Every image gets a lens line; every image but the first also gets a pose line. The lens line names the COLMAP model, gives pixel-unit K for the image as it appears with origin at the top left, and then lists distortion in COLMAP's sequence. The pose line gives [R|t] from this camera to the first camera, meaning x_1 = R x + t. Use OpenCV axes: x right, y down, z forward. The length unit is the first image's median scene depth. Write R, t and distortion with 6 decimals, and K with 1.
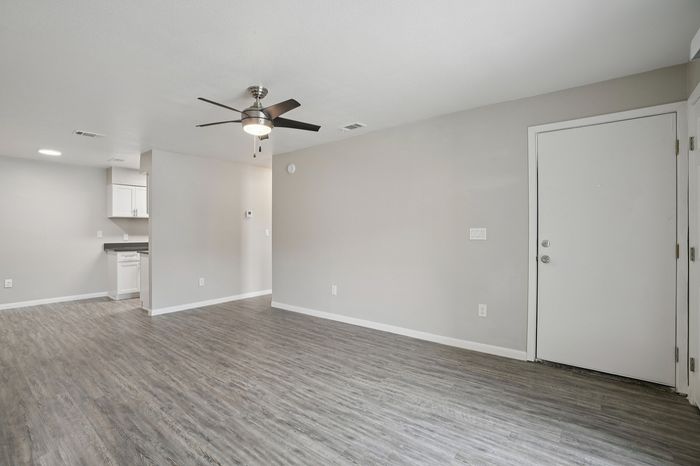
lens RADIAL K [[317.8, 0, 350.0], [0, 317.8, 233.0], [0, 0, 1]] dist [-0.001727, -0.000344]
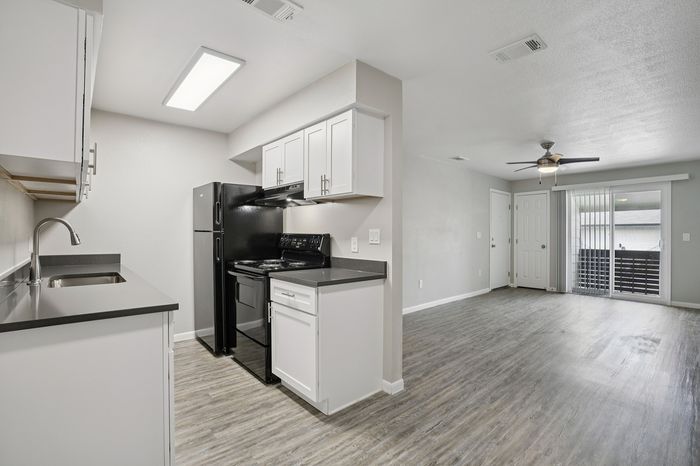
lens RADIAL K [[317.8, 0, 350.0], [0, 317.8, 233.0], [0, 0, 1]] dist [-0.001727, -0.000344]
pose [[0.160591, 0.004117, 0.987013, -1.482563], [0.002912, 0.999985, -0.004645, -0.004719], [-0.987017, 0.003620, 0.160576, 1.265057]]
